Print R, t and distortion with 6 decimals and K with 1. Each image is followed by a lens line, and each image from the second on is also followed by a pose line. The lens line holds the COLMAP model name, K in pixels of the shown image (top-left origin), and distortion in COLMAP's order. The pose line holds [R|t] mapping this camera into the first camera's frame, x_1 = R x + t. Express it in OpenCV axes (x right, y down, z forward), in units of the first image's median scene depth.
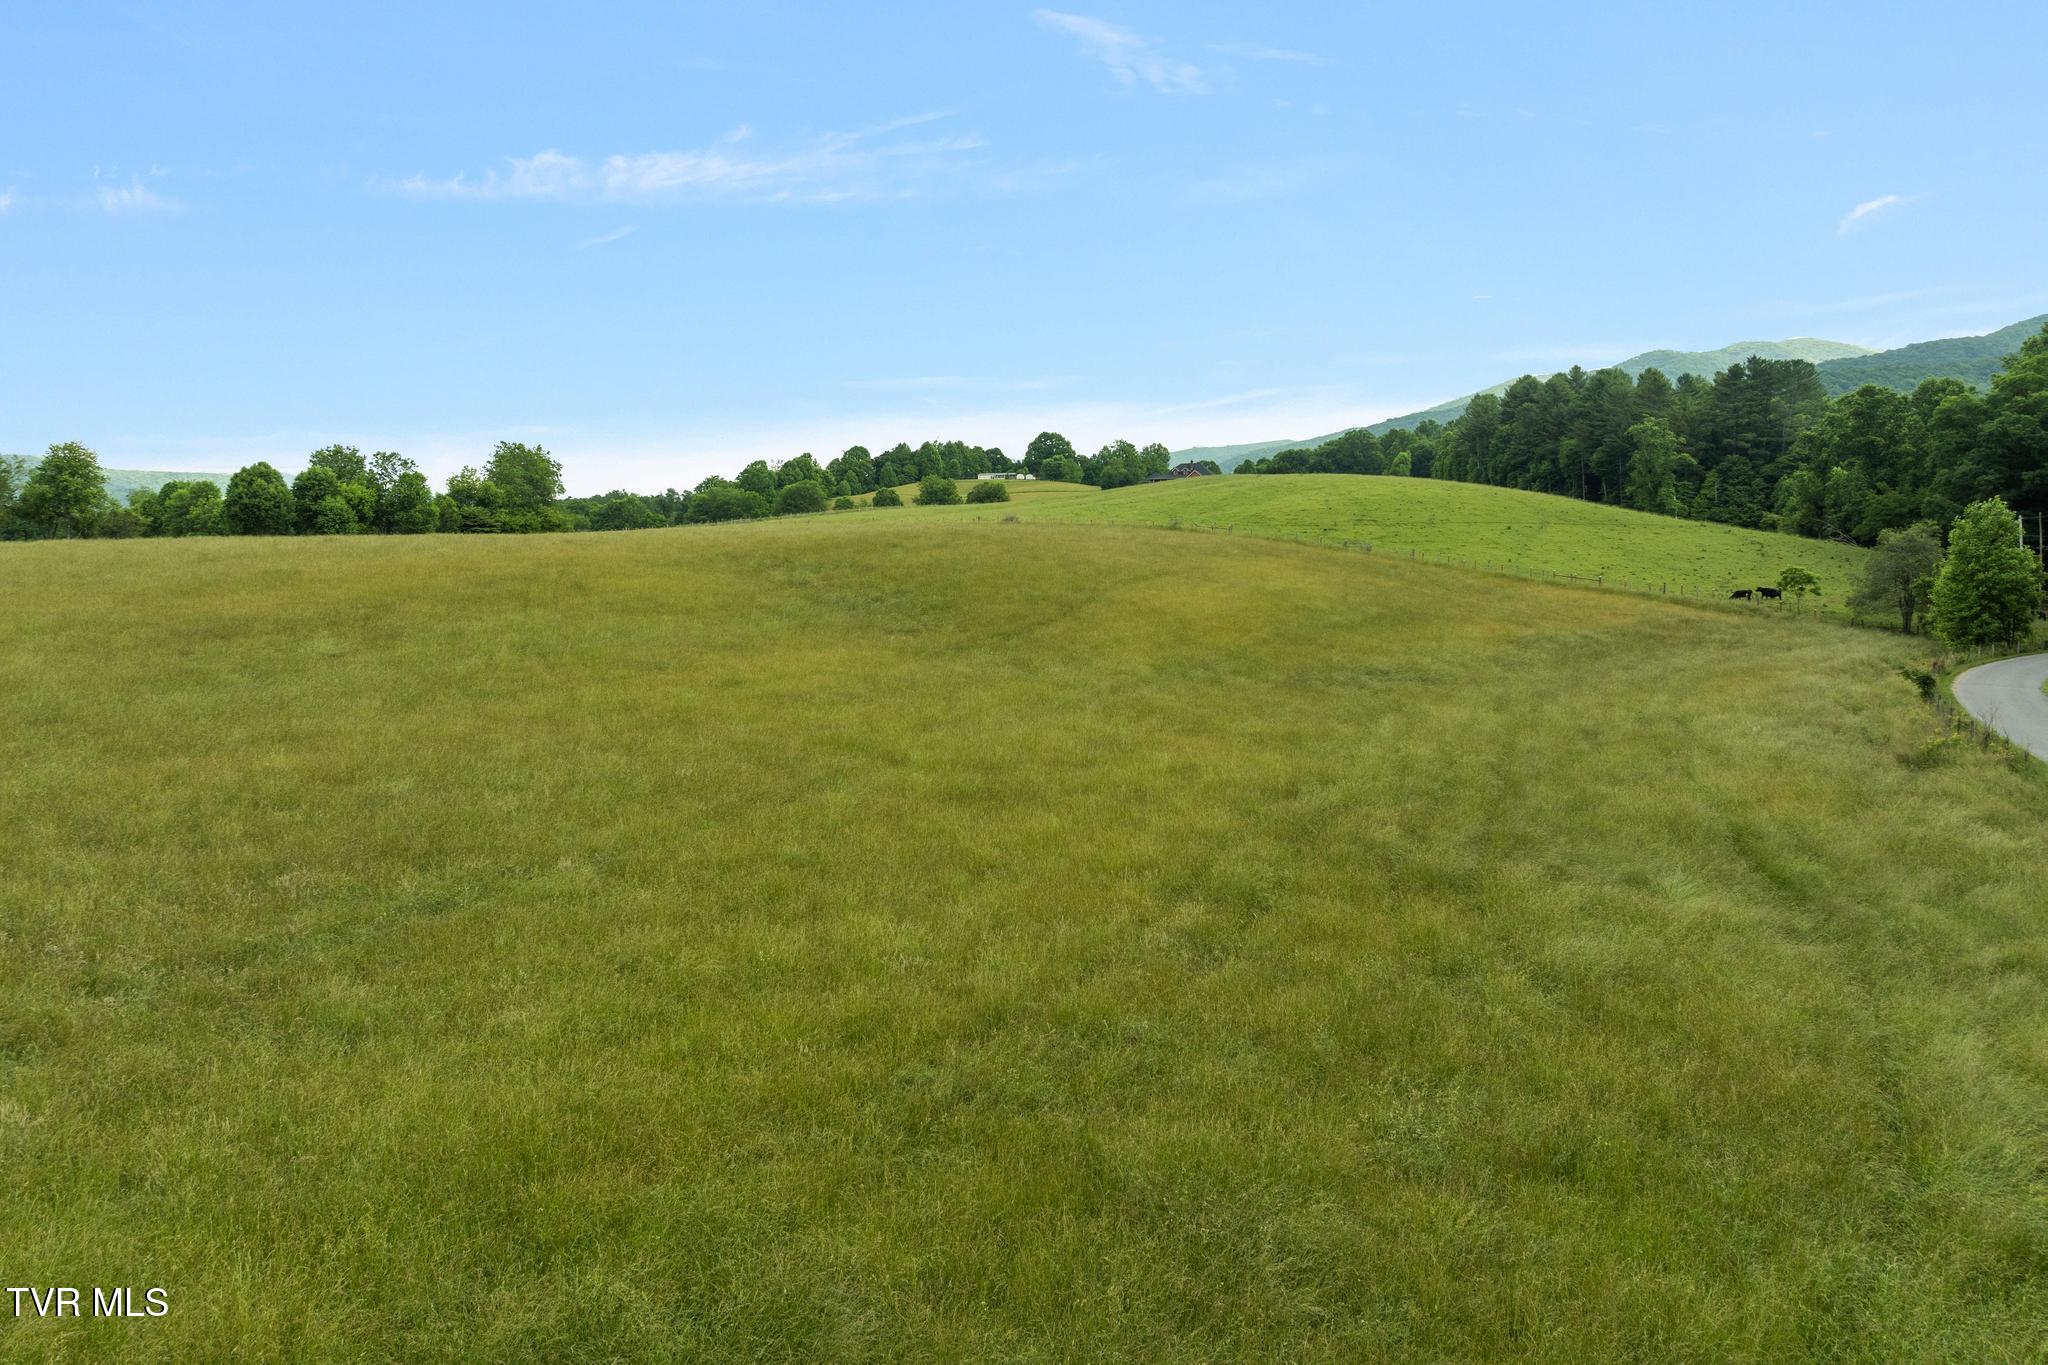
lens RADIAL K [[1428.3, 0, 1020.8], [0, 1428.3, 683.5], [0, 0, 1]] dist [-0.042801, 0.007946]
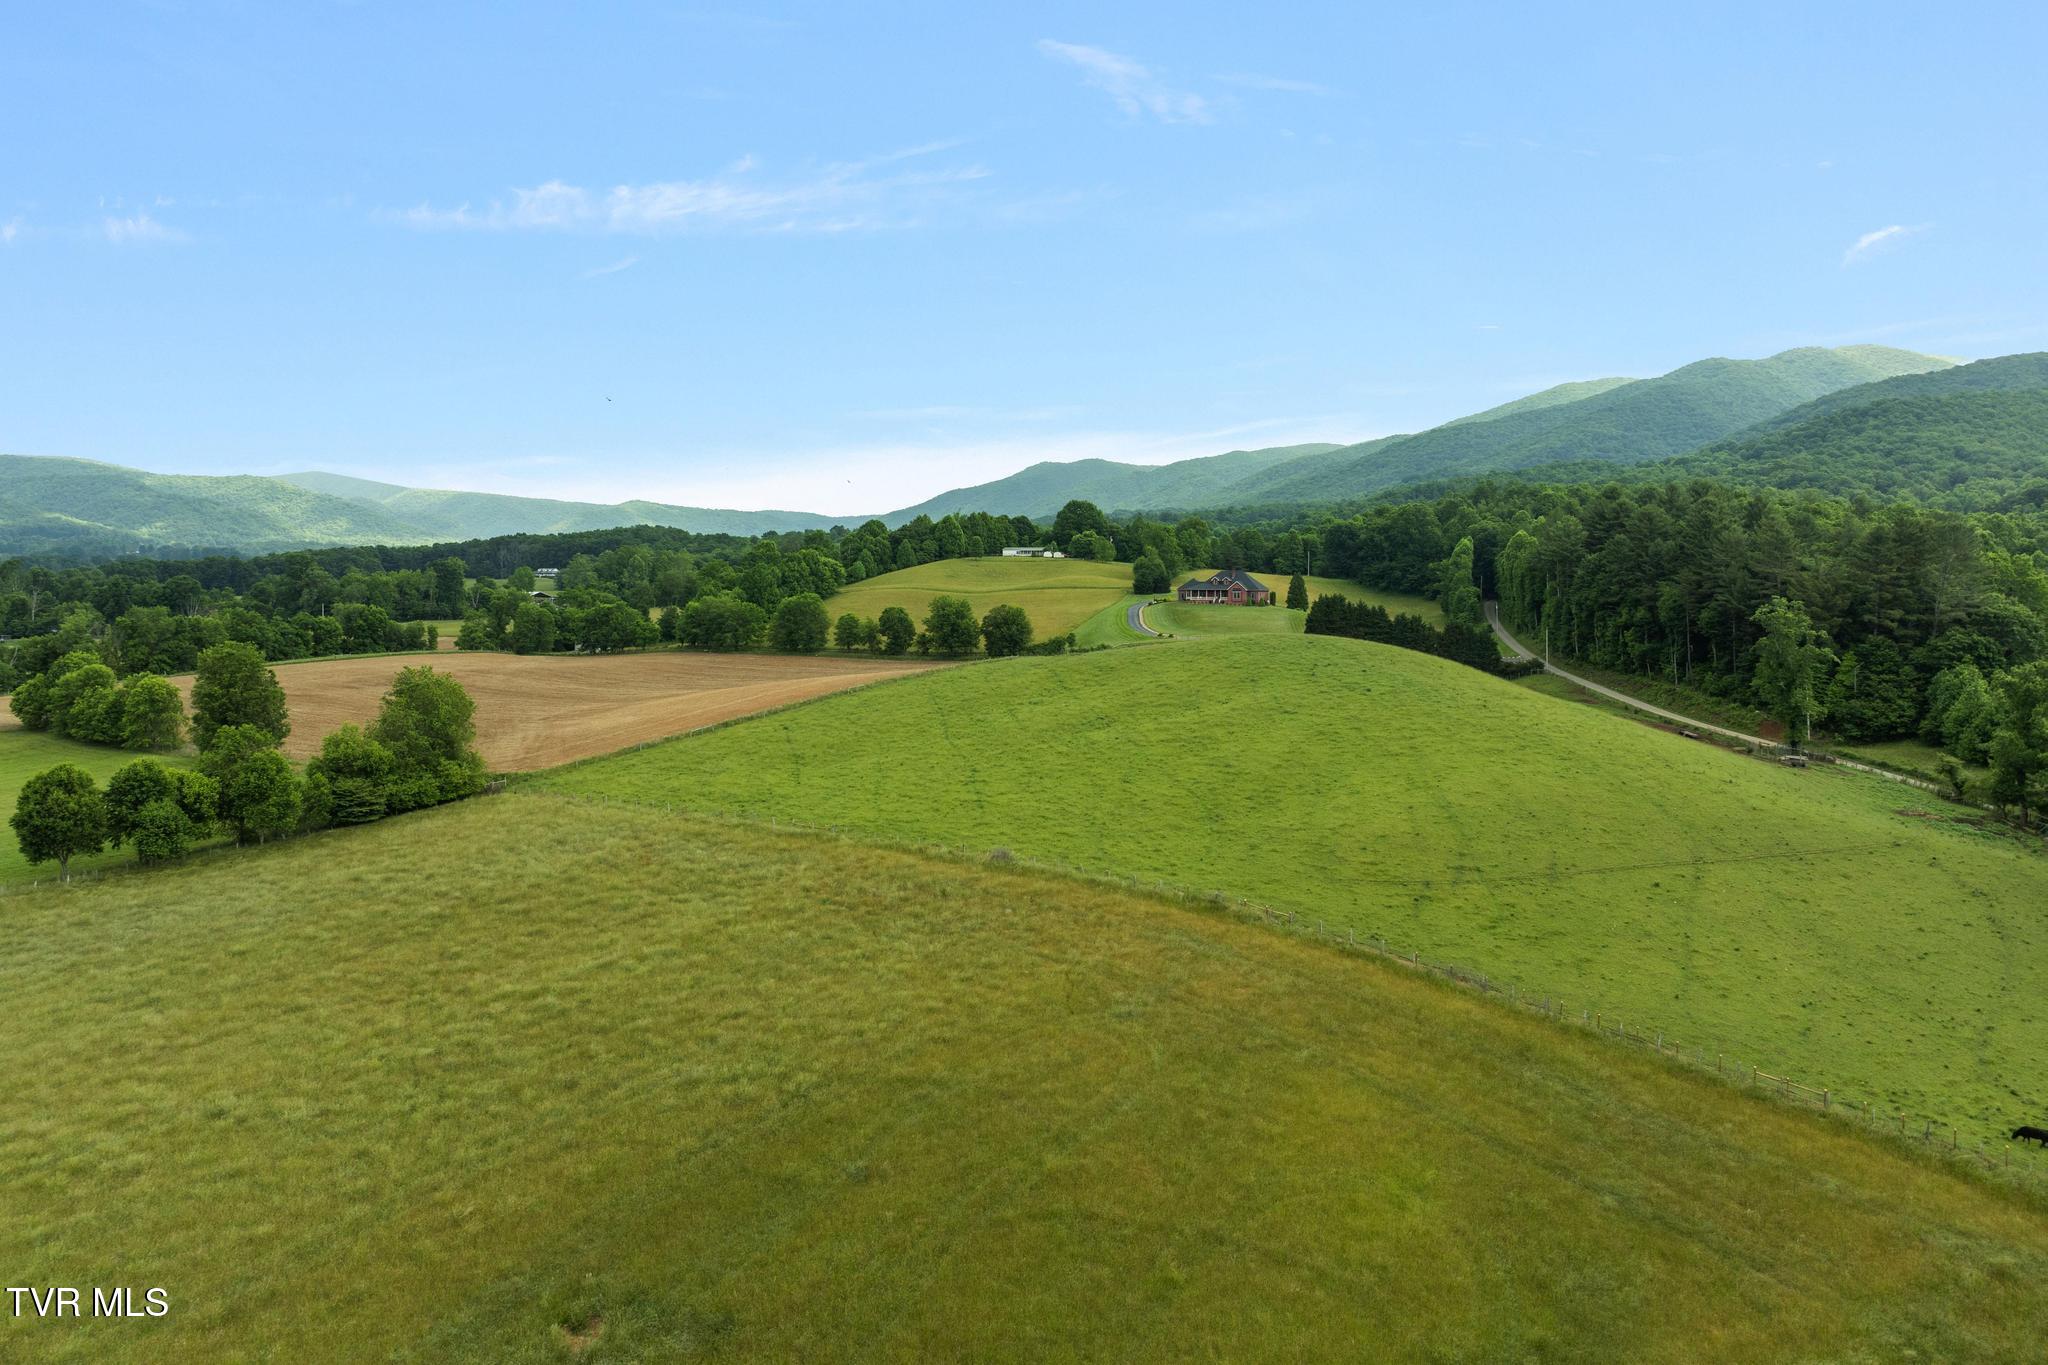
lens RADIAL K [[1428.3, 0, 1026.8], [0, 1428.3, 682.7], [0, 0, 1]] dist [-0.042801, 0.007946]
pose [[0.999747, 0.002485, -0.022343, 0.013620], [-0.002394, 0.999989, 0.004100, -0.127449], [0.022353, -0.004045, 0.999742, 0.136607]]
